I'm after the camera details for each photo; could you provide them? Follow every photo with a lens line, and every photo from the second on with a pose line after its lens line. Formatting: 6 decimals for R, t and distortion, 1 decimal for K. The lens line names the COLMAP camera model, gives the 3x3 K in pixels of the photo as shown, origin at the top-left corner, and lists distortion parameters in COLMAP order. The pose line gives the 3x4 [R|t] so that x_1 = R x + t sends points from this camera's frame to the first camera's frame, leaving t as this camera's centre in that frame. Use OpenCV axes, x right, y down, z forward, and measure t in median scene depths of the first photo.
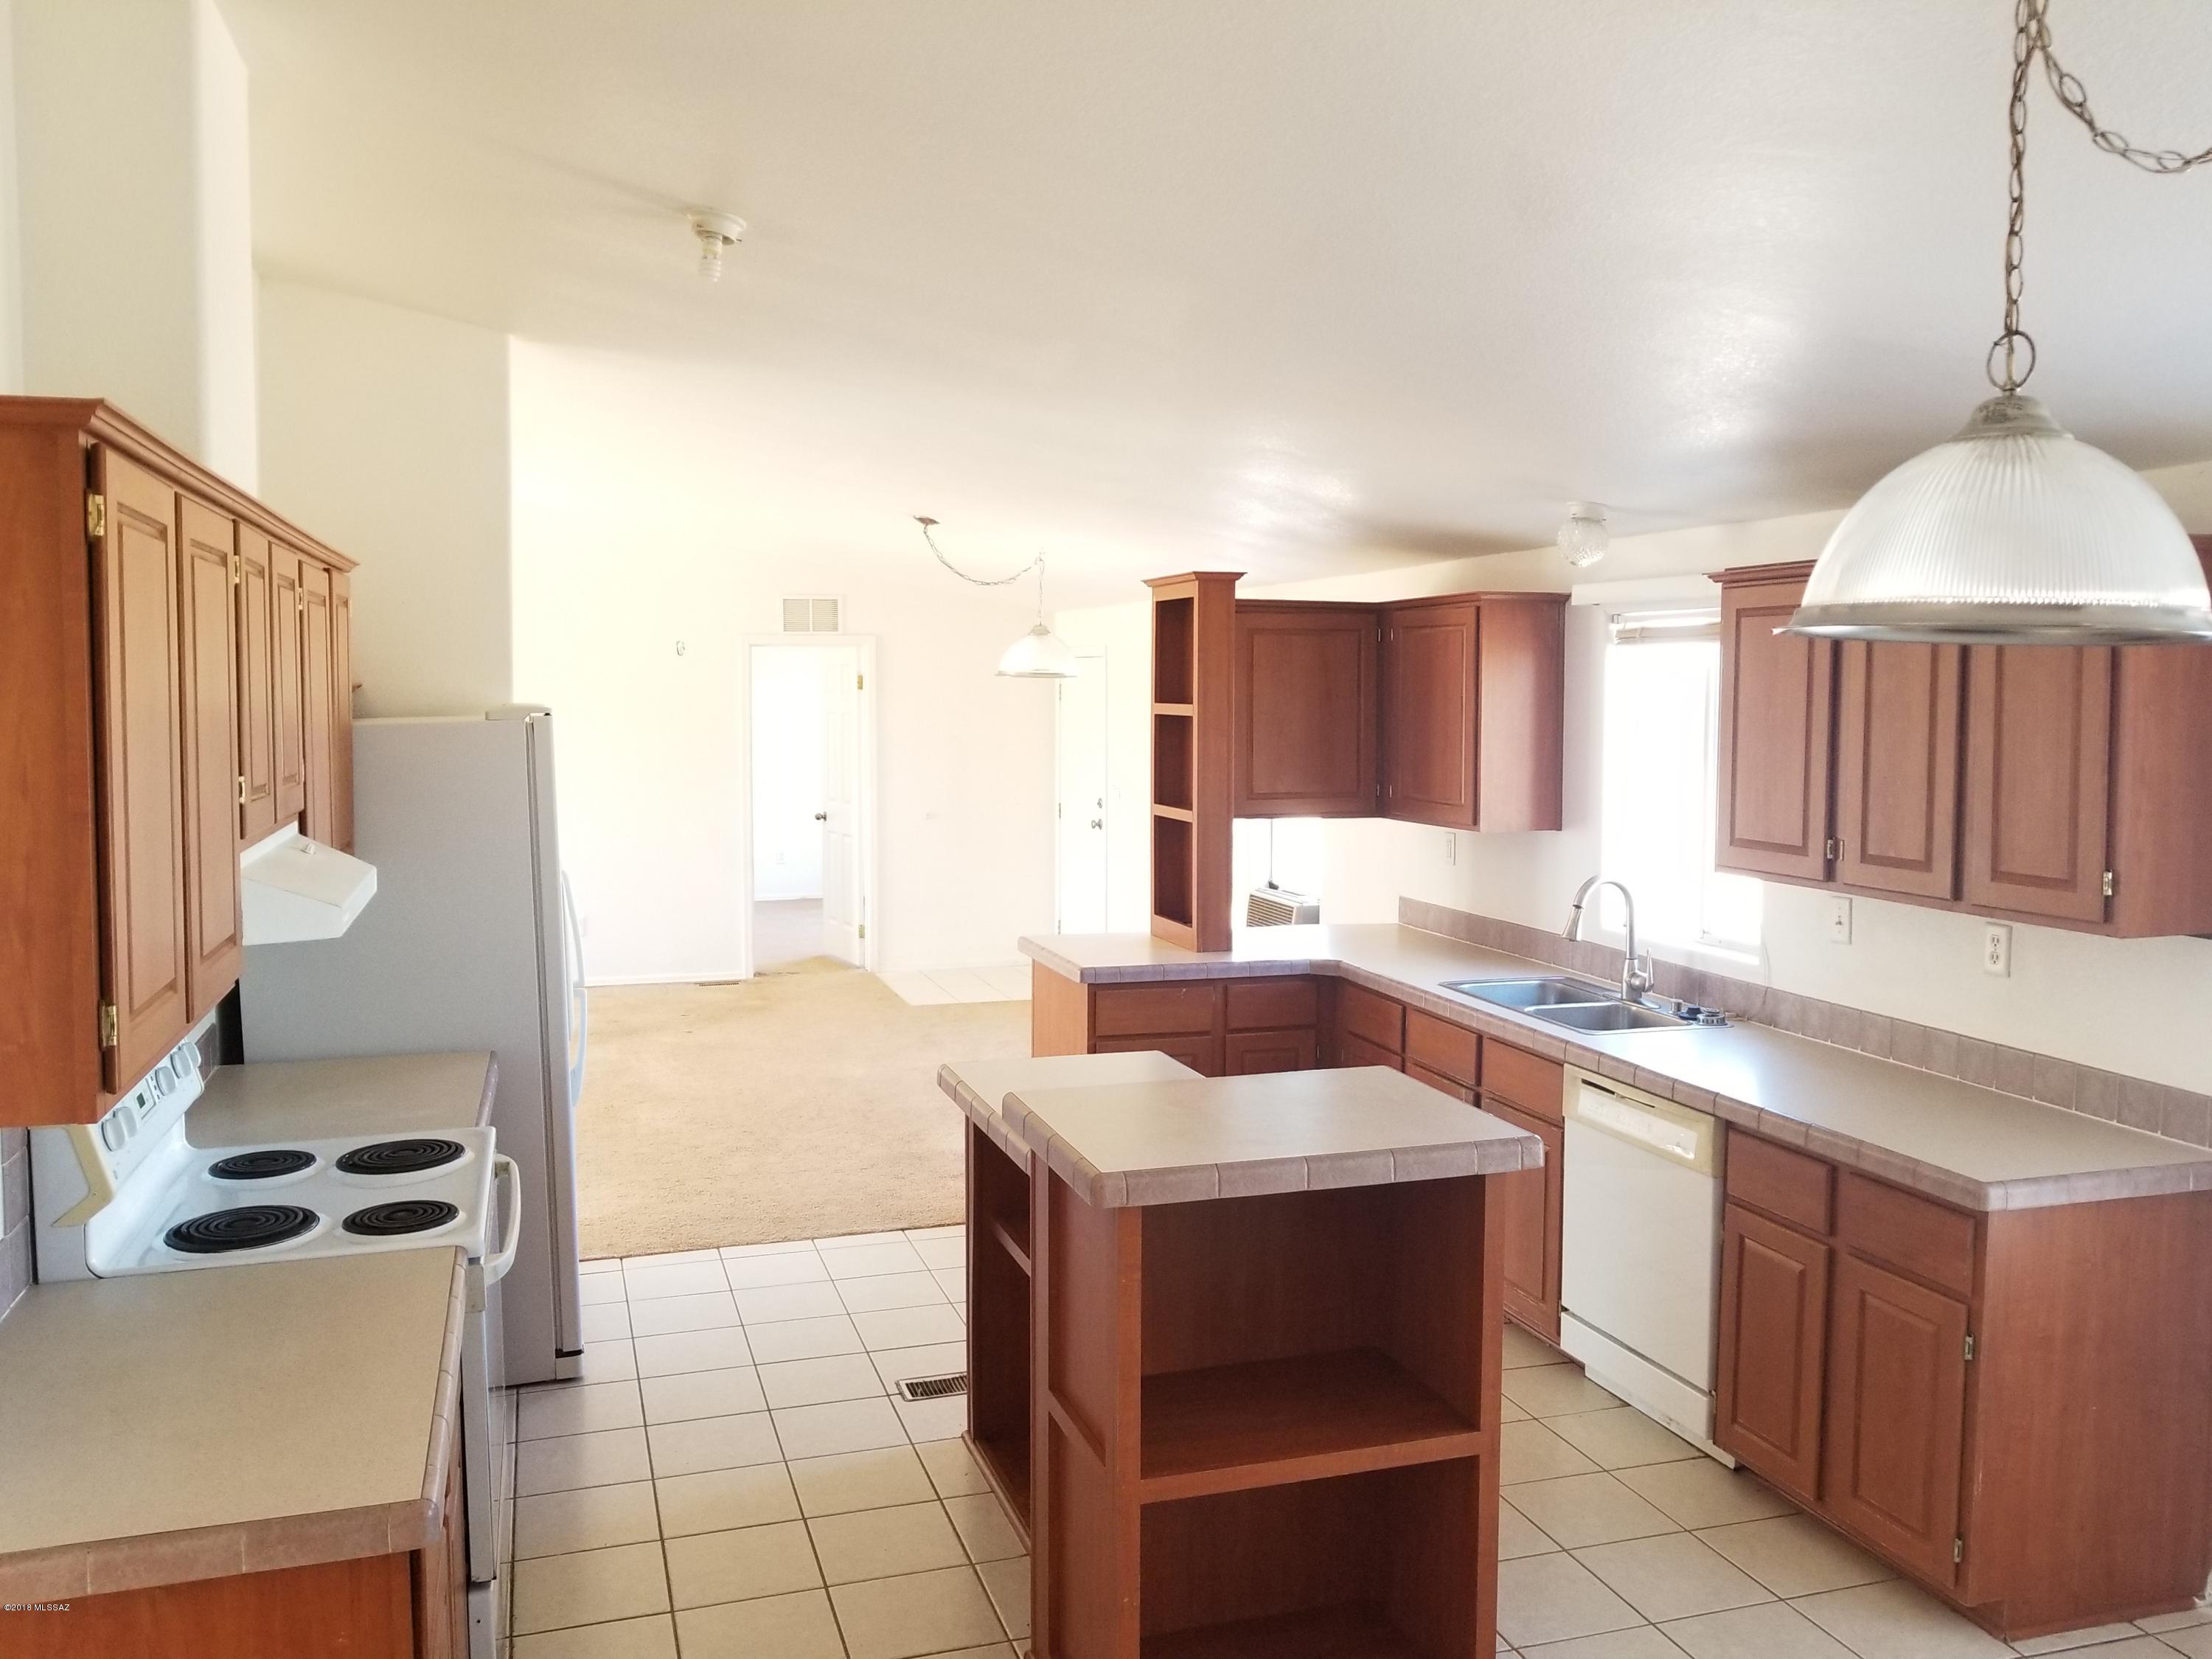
lens RADIAL K [[1748.4, 0, 1106.0], [0, 1748.4, 829.5], [0, 0, 1]] dist [0.031606, -0.001745]
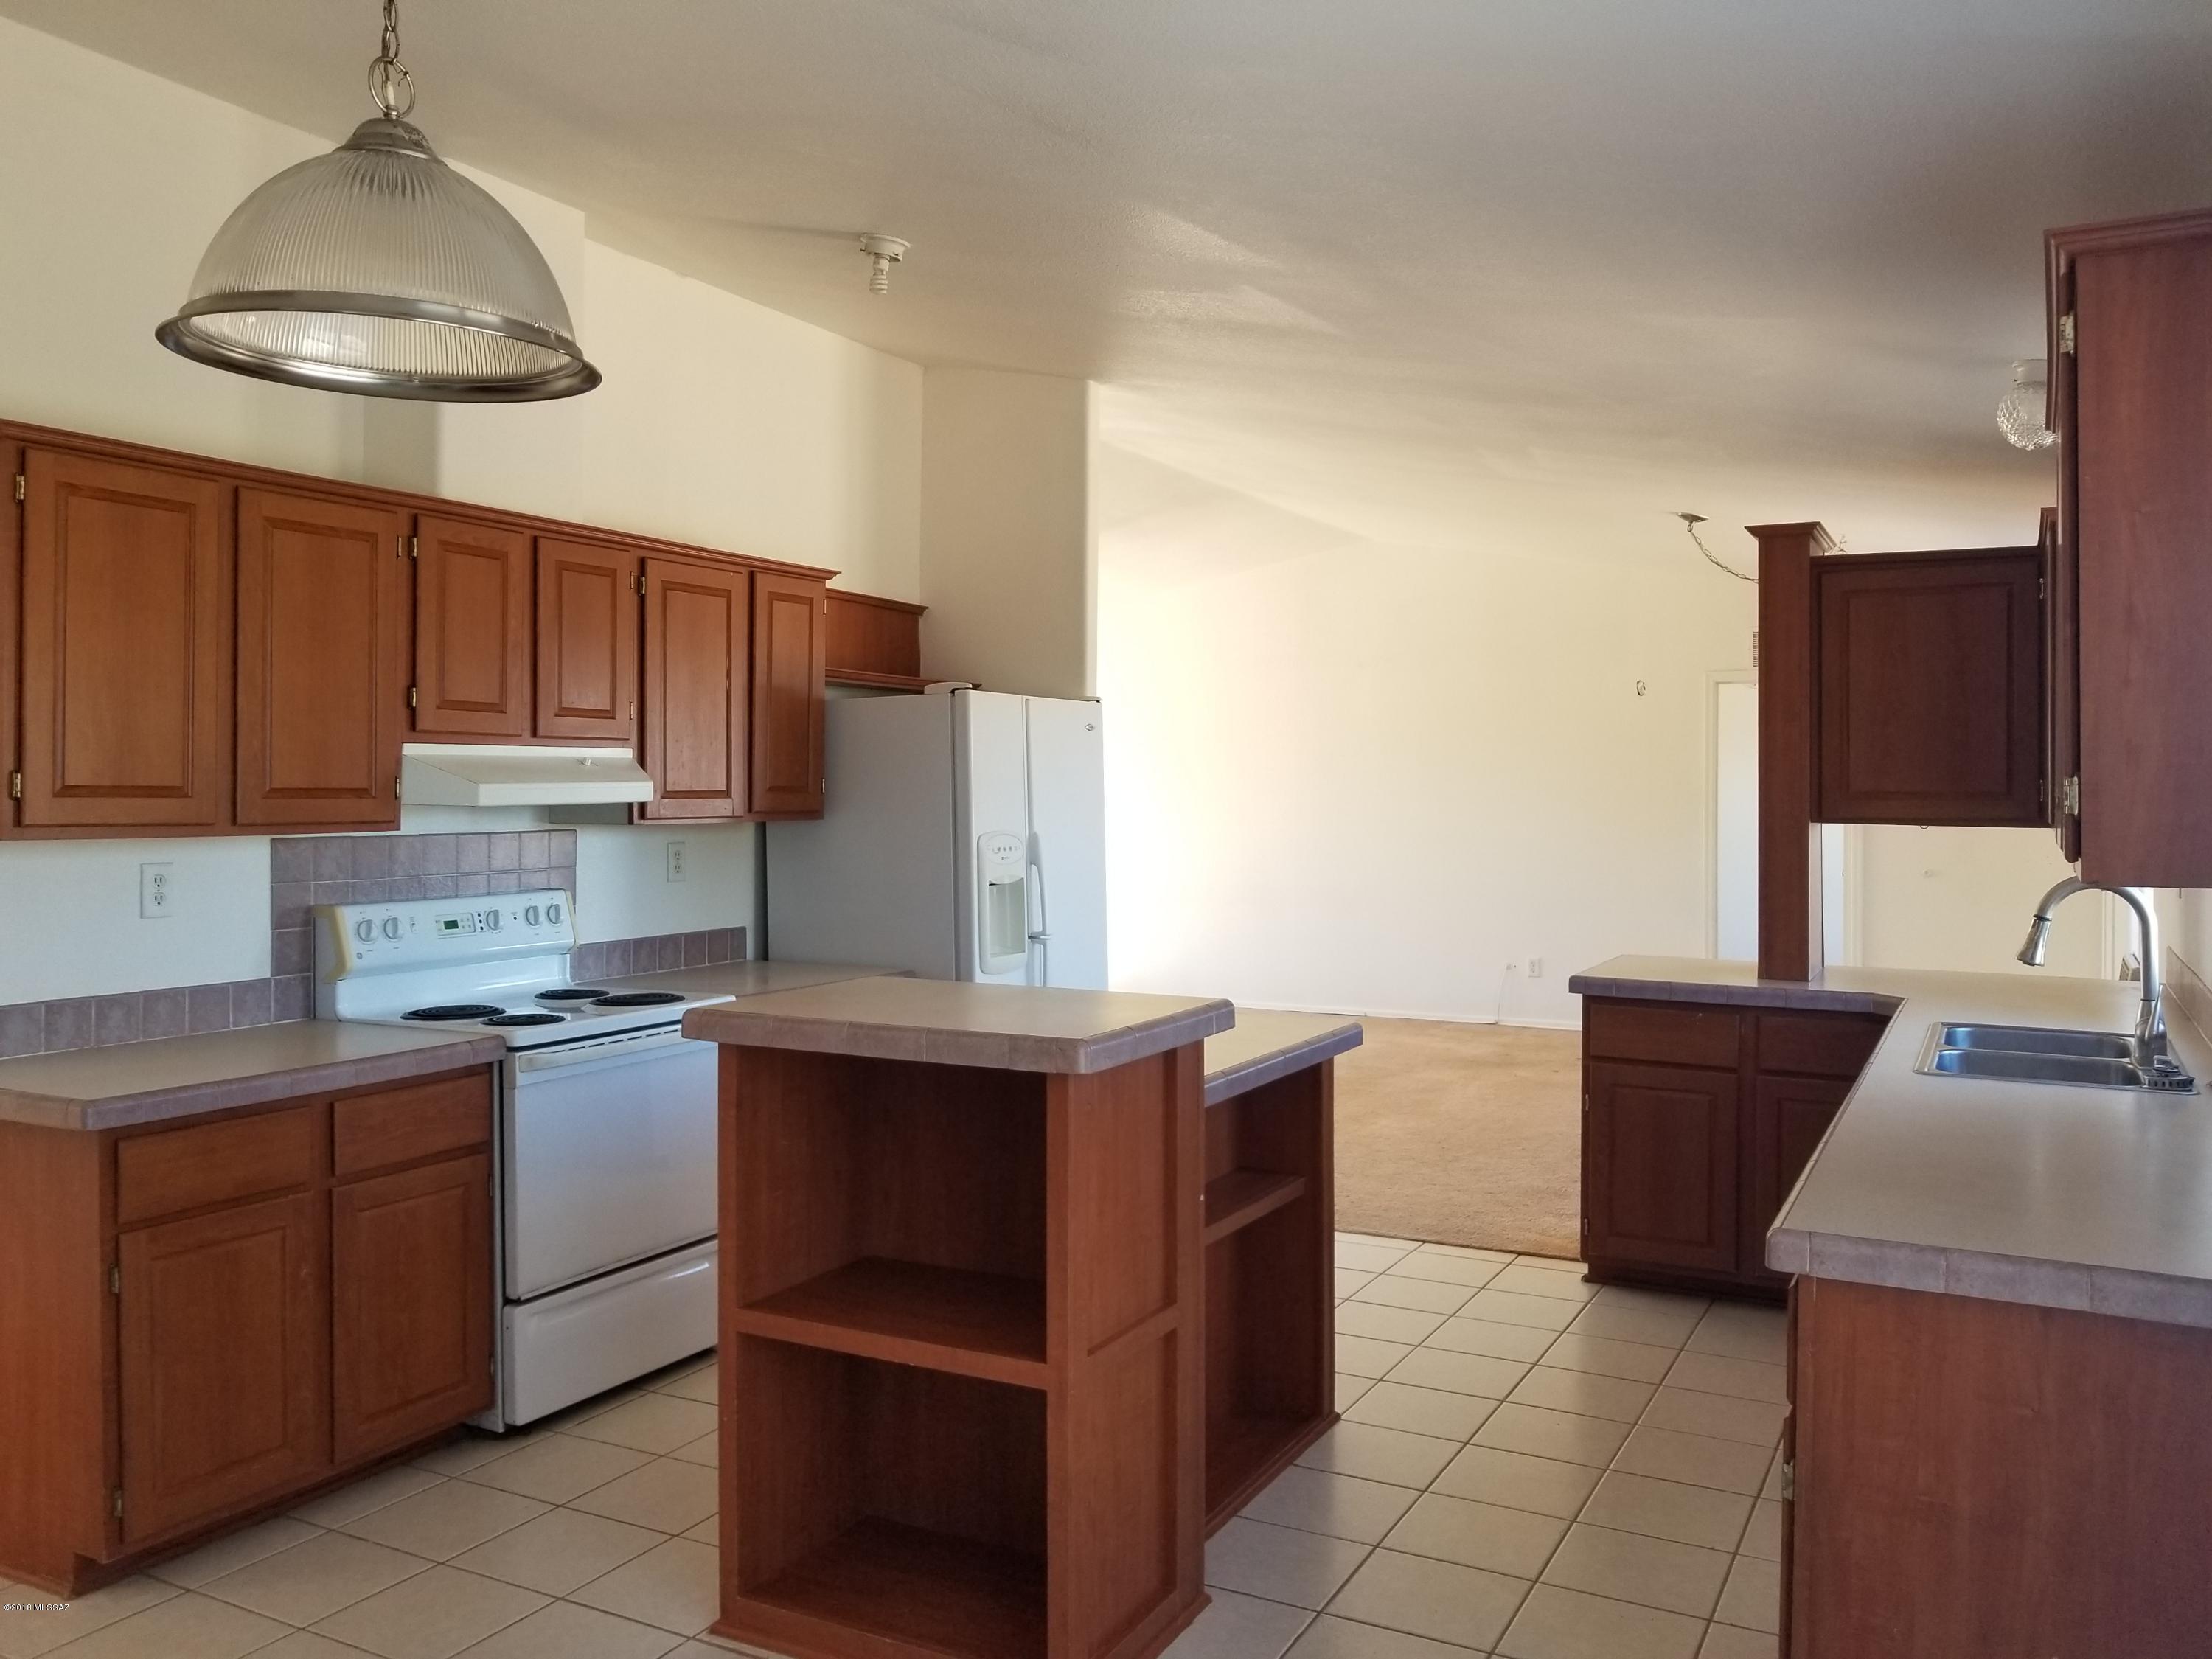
lens RADIAL K [[1748.4, 0, 1106.0], [0, 1748.4, 829.5], [0, 0, 1]] dist [0.031606, -0.001745]
pose [[0.696480, 0.016543, -0.717385, 0.521632], [-0.059274, 0.997644, -0.034541, 0.056299], [0.715124, 0.066579, 0.695820, 0.219090]]
